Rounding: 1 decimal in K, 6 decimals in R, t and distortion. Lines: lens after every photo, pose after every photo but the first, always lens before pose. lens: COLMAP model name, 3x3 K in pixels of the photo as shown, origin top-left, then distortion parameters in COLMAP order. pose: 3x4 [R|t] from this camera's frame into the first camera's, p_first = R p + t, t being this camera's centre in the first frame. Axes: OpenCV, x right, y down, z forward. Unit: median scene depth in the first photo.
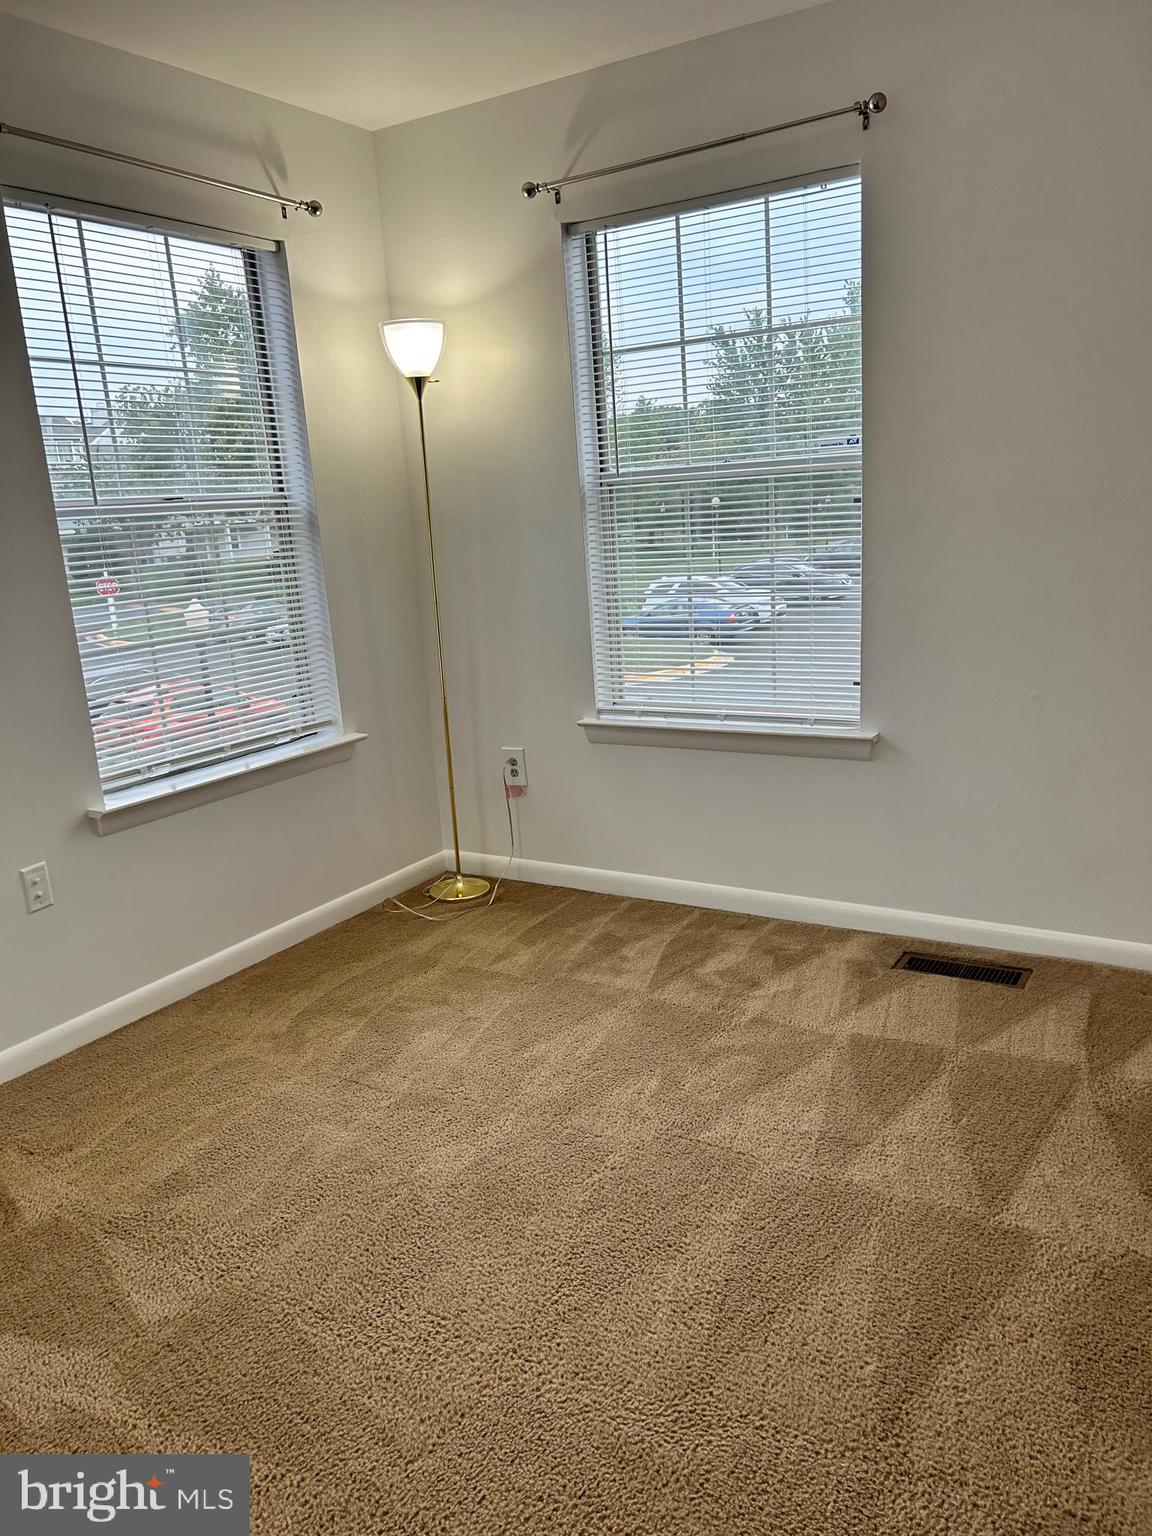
lens RADIAL K [[1164.5, 0, 571.5], [0, 1164.5, 778.0], [0, 0, 1]] dist [0.045217, -0.045793]
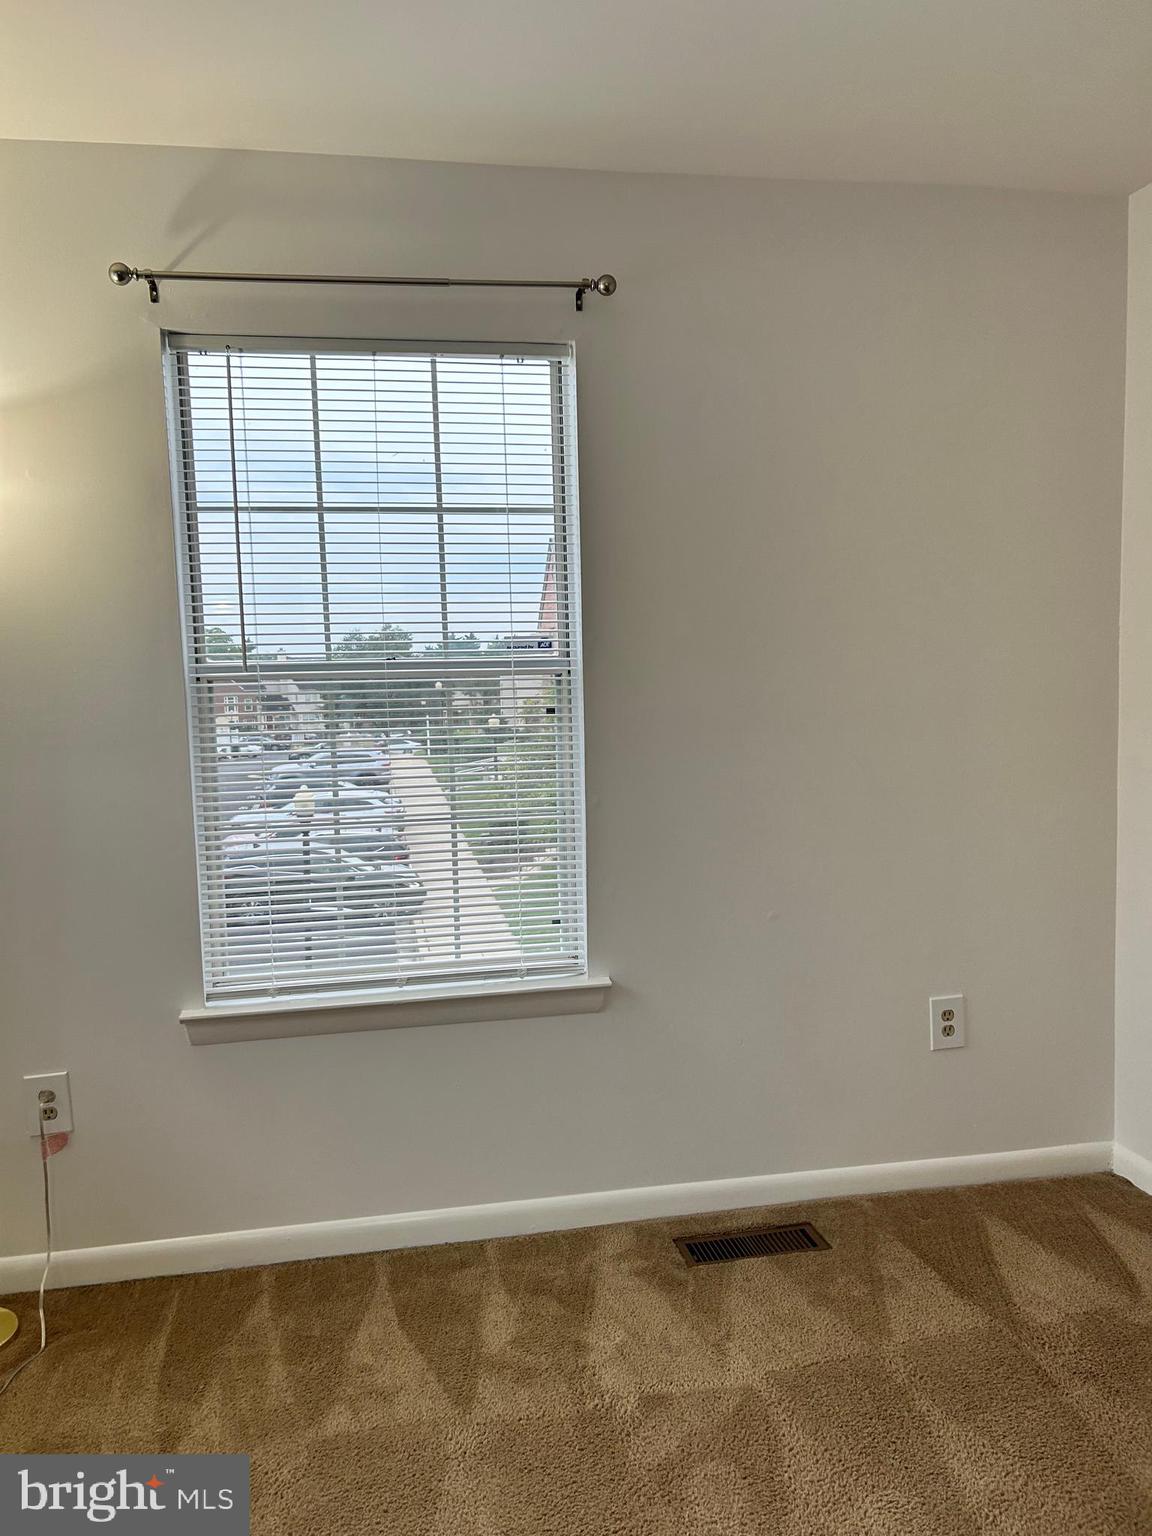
lens RADIAL K [[1167.8, 0, 576.0], [0, 1167.8, 768.0], [0, 0, 1]] dist [0.051240, -0.052216]
pose [[0.739495, -0.010260, 0.673084, -0.330246], [0.138470, 0.980820, -0.137182, -0.076444], [-0.658766, 0.194648, 0.726732, 0.378792]]
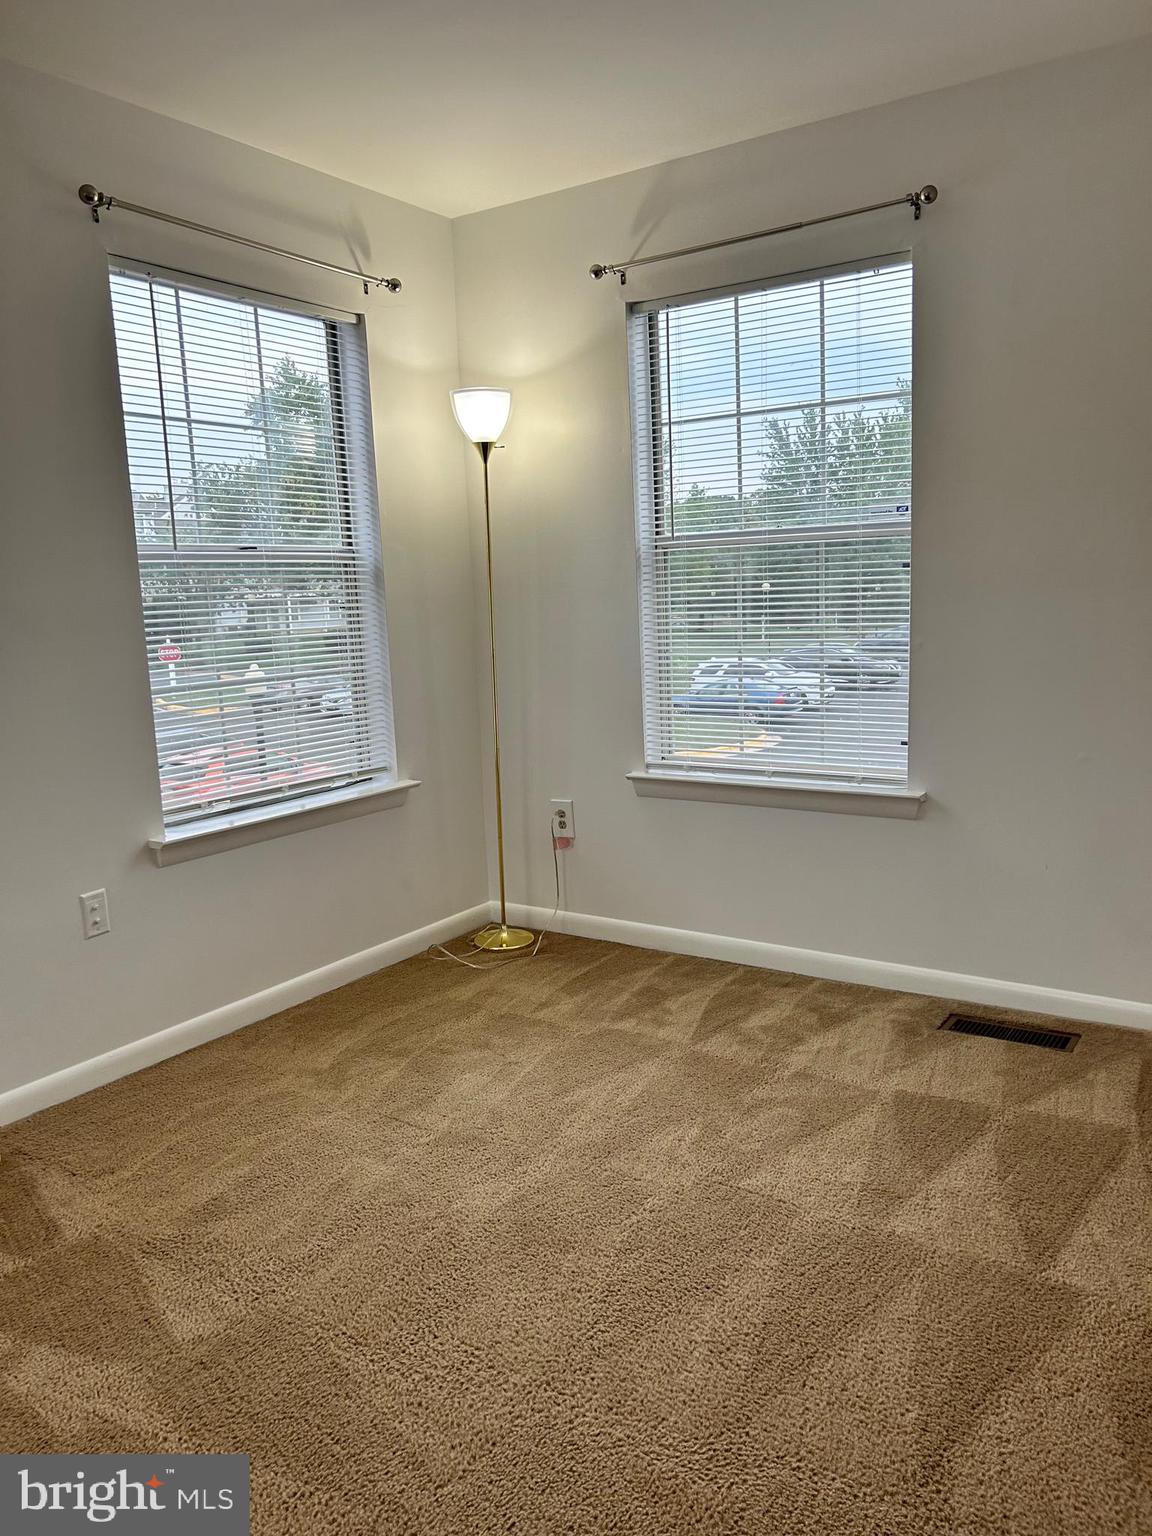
lens RADIAL K [[1164.2, 0, 579.7], [0, 1164.2, 756.1], [0, 0, 1]] dist [0.043049, -0.047959]
pose [[0.998992, 0.030130, -0.033259, -0.002863], [-0.032885, 0.995781, -0.085666, 0.026791], [0.030538, 0.086674, 0.995769, -0.015914]]
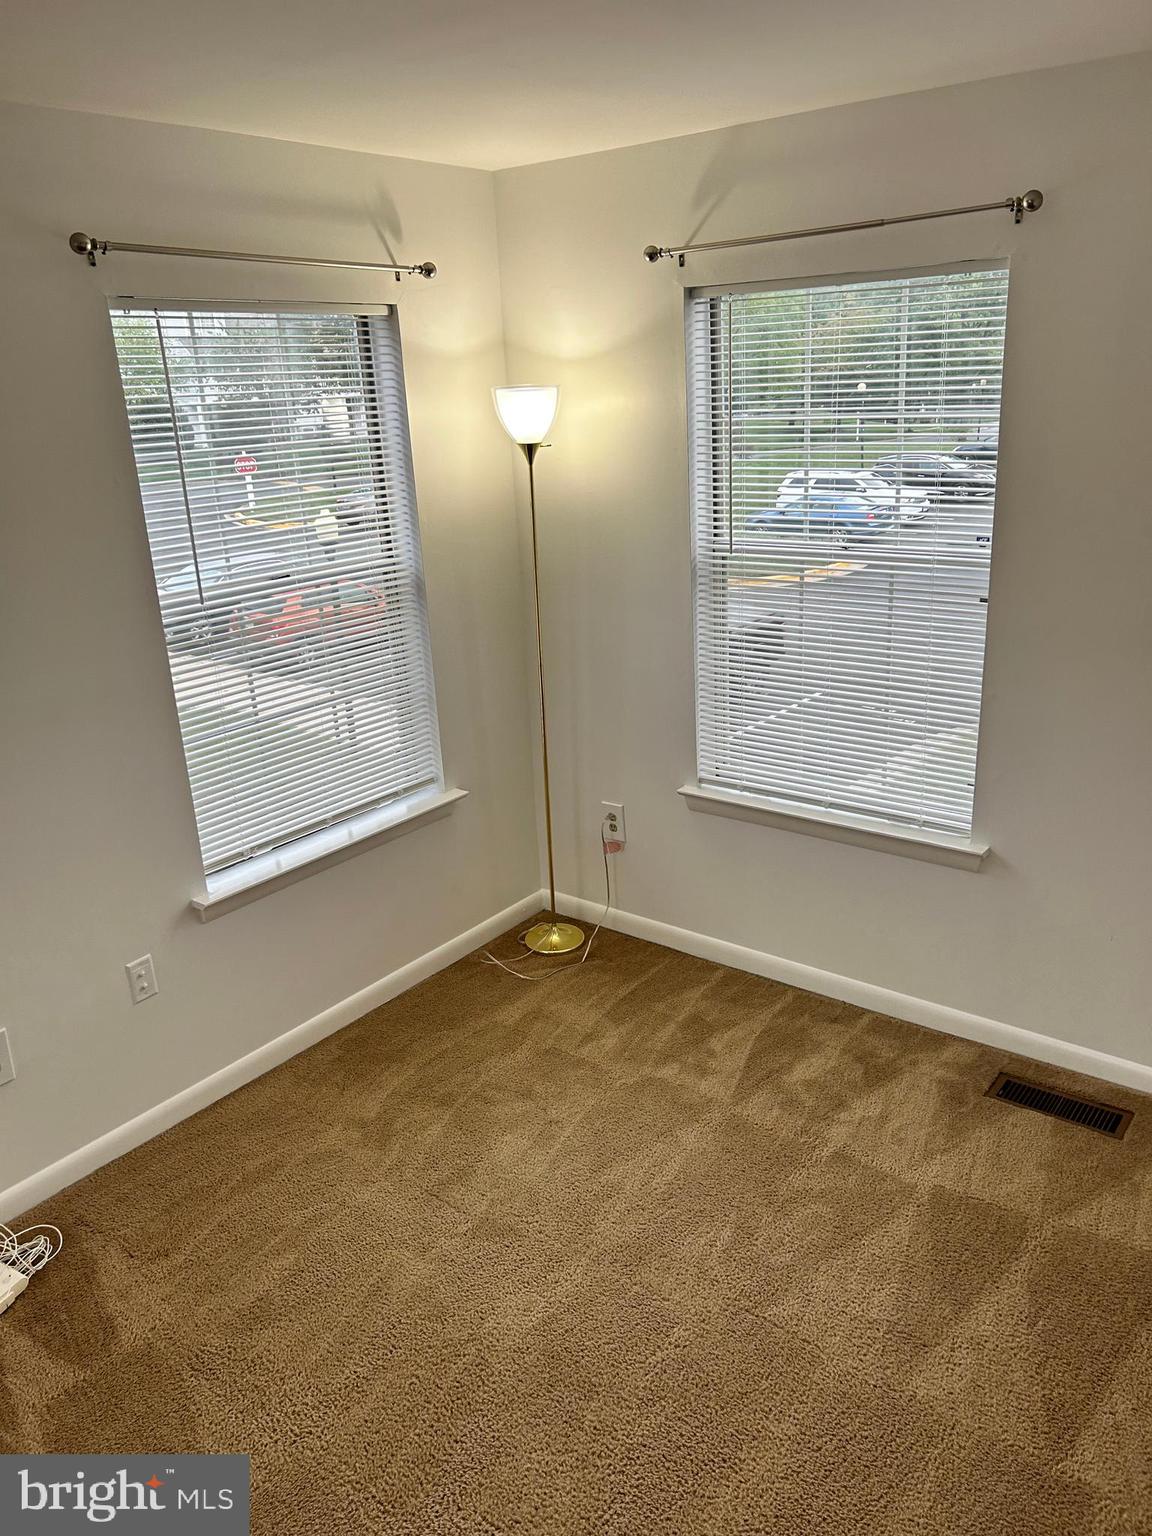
lens RADIAL K [[1163.1, 0, 582.1], [0, 1163.1, 765.2], [0, 0, 1]] dist [0.051371, -0.059909]
pose [[0.994429, 0.048878, -0.093387, 0.017476], [-0.040149, 0.994841, 0.093163, -0.185657], [0.097459, -0.088895, 0.991262, 0.022843]]
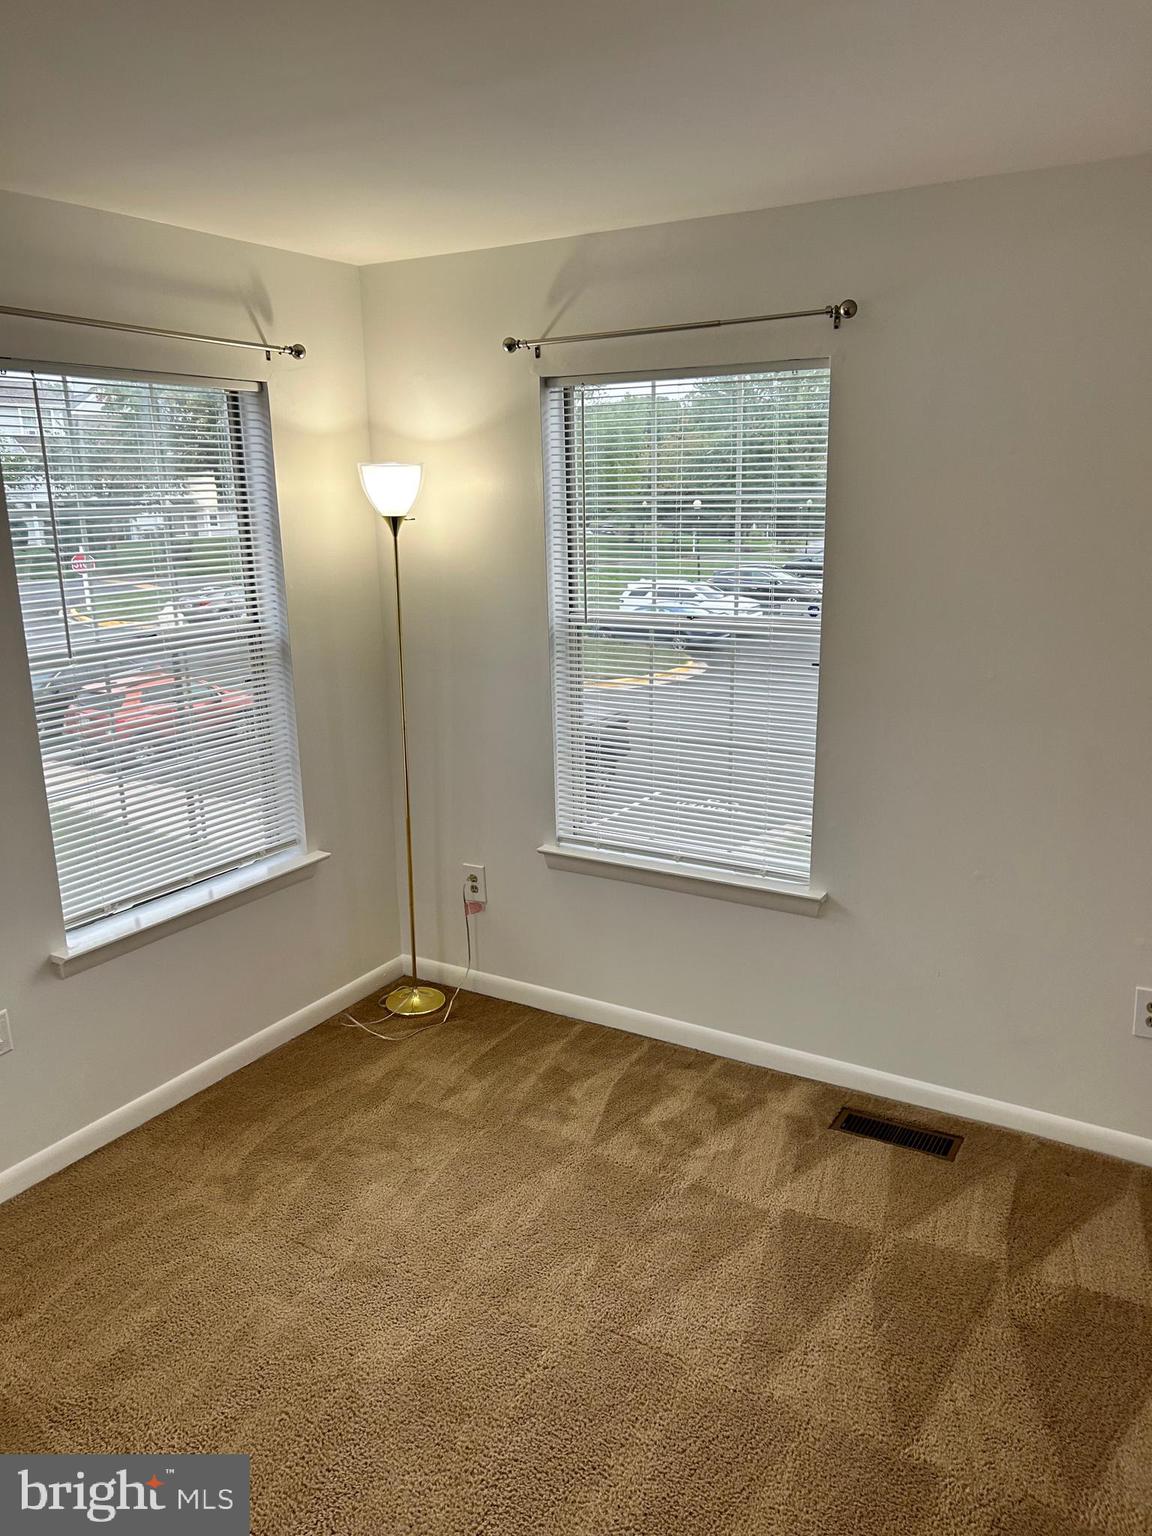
lens RADIAL K [[1163.7, 0, 562.5], [0, 1163.7, 779.8], [0, 0, 1]] dist [0.043794, -0.046896]
pose [[0.998997, 0.041315, 0.017274, 0.008167], [-0.041526, 0.999065, 0.012052, -0.144445], [-0.016760, -0.012758, 0.999778, -0.023432]]
